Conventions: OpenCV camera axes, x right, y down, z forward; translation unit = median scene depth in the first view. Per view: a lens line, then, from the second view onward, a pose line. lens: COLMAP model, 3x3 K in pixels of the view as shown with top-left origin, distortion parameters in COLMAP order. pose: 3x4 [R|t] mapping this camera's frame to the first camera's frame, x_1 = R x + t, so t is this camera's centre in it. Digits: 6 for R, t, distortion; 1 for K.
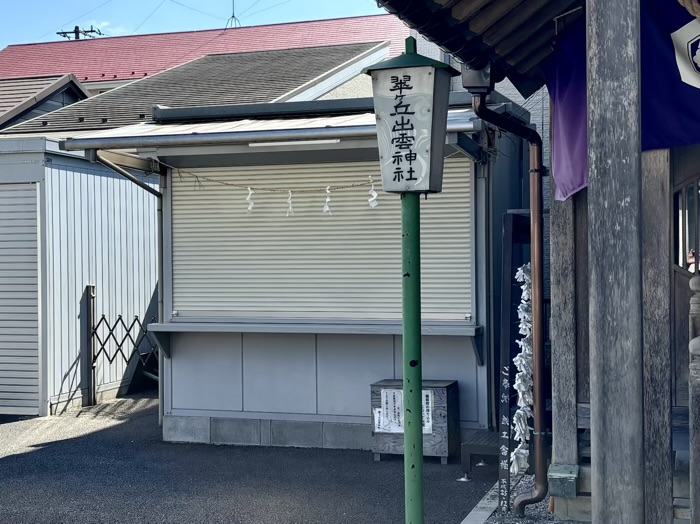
lens RADIAL K [[1206.4, 0, 250.2], [0, 1206.4, 262.1], [0, 0, 1]] dist [0.285419, -1.181246]
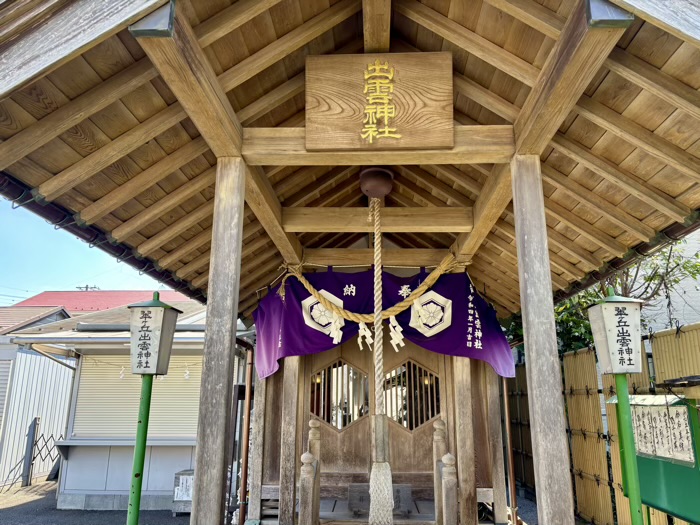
lens RADIAL K [[527.0, 0, 350.0], [0, 527.0, 262.5], [0, 0, 1]] dist [0.052969, -0.066767]
pose [[0.949746, 0.092543, 0.299029, 0.113253], [-0.013296, 0.966362, -0.256841, -0.012886], [-0.312739, 0.239958, 0.919029, 0.088729]]
